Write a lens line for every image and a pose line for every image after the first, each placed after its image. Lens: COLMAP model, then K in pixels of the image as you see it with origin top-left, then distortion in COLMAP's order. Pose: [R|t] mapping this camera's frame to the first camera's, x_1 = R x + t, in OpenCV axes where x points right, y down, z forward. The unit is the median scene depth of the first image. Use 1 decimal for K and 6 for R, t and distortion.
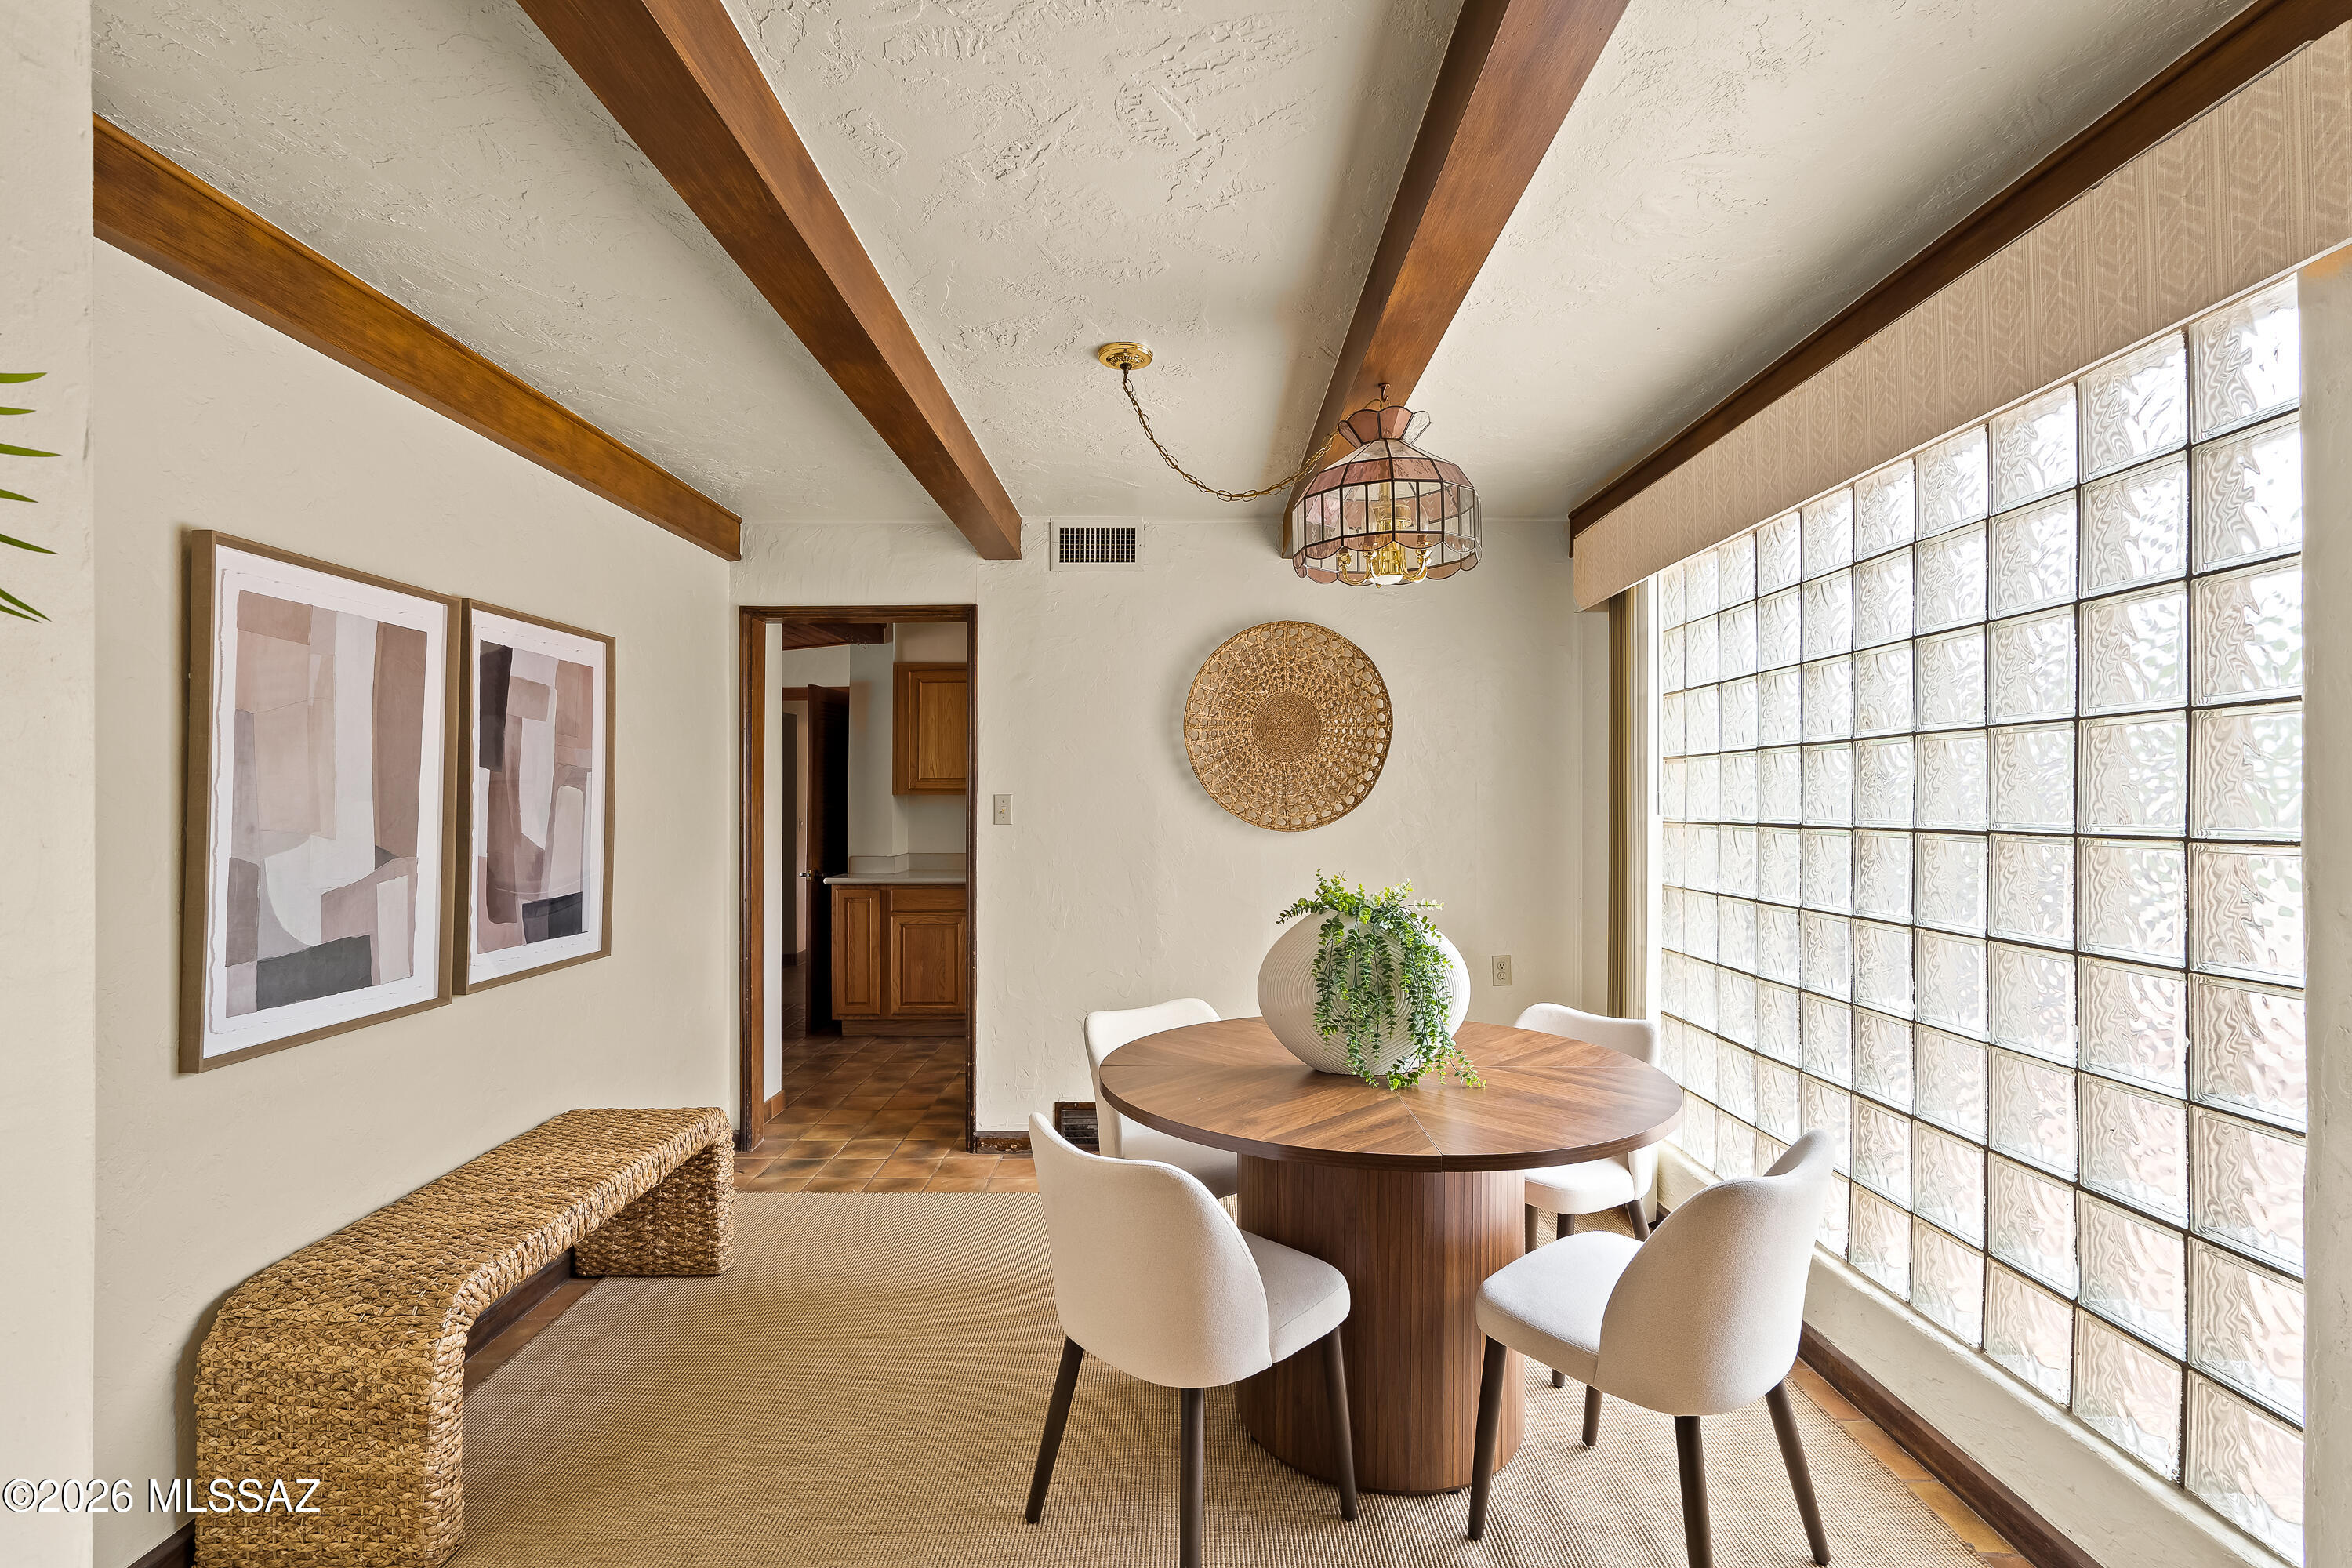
lens RADIAL K [[1096.2, 0, 1164.5], [0, 1096.2, 786.5], [0, 0, 1]] dist [-0.003307, -0.000281]
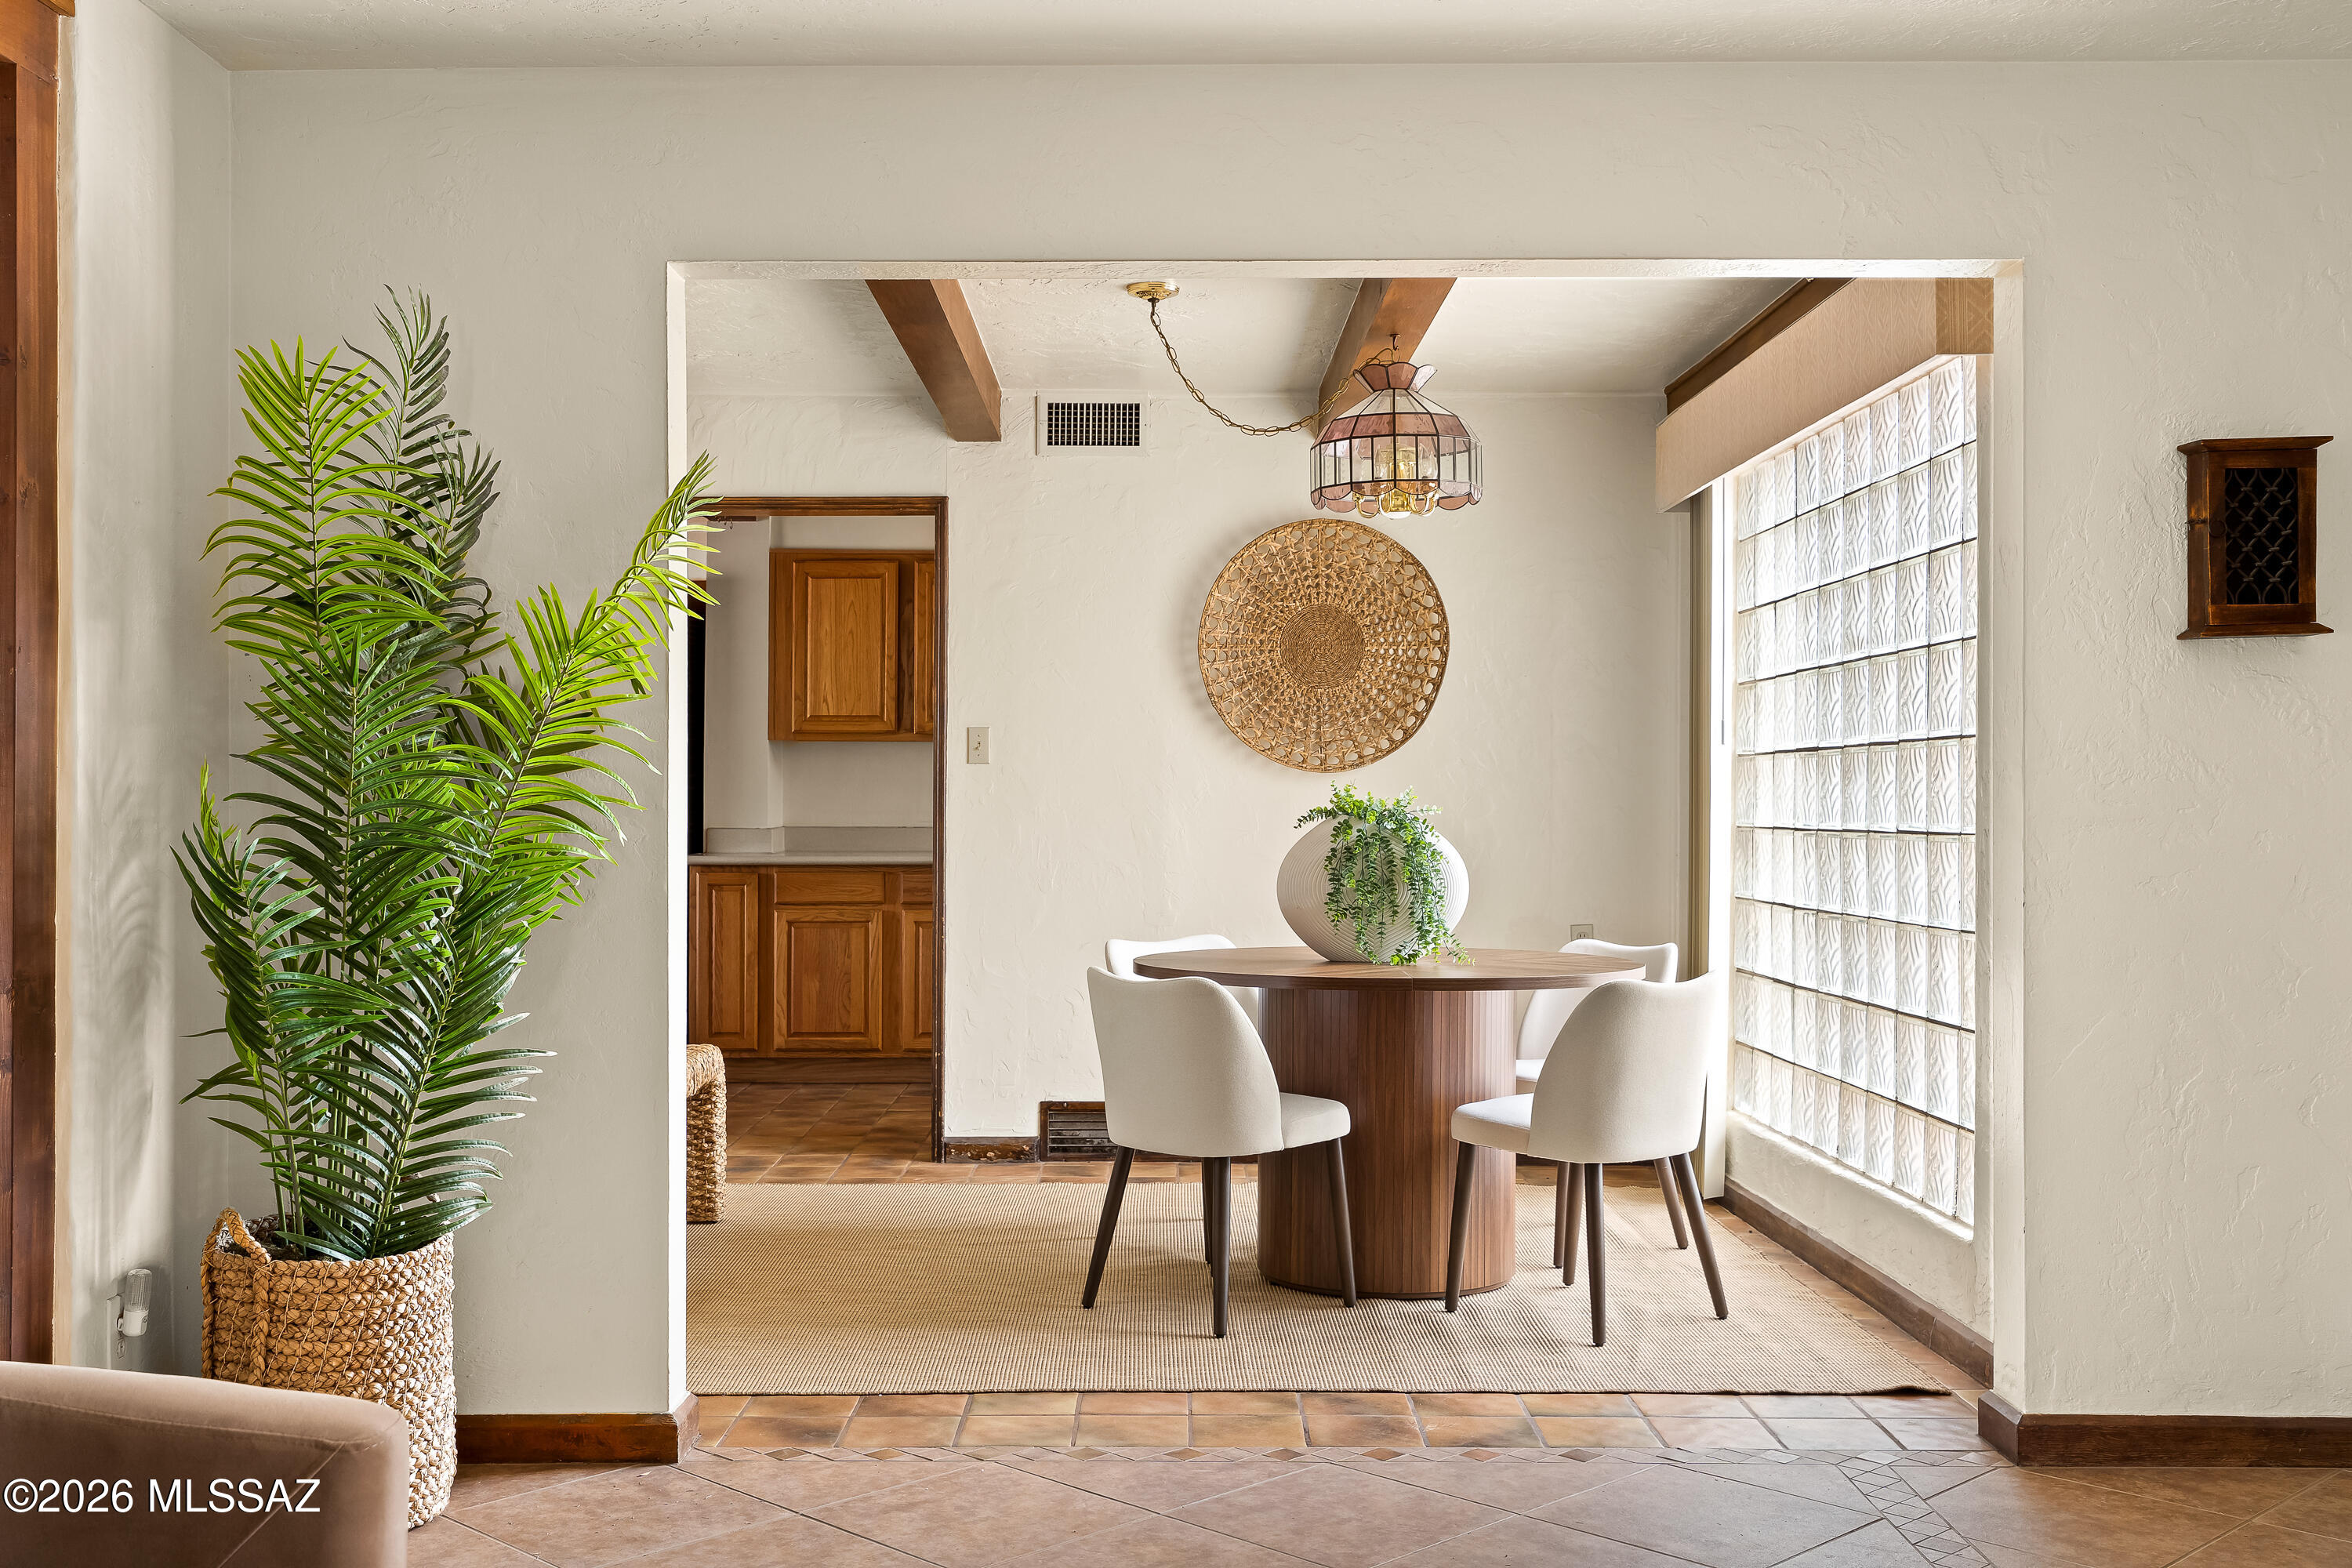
lens RADIAL K [[2302.4, 0, 1176.0], [0, 2302.4, 784.0], [0, 0, 1]] dist [0.148055, 0.001161]
pose [[0.999700, 0.001407, 0.024456, -0.041981], [-0.001657, 0.999946, 0.010228, 0.032532], [-0.024441, -0.010265, 0.999649, -0.750829]]
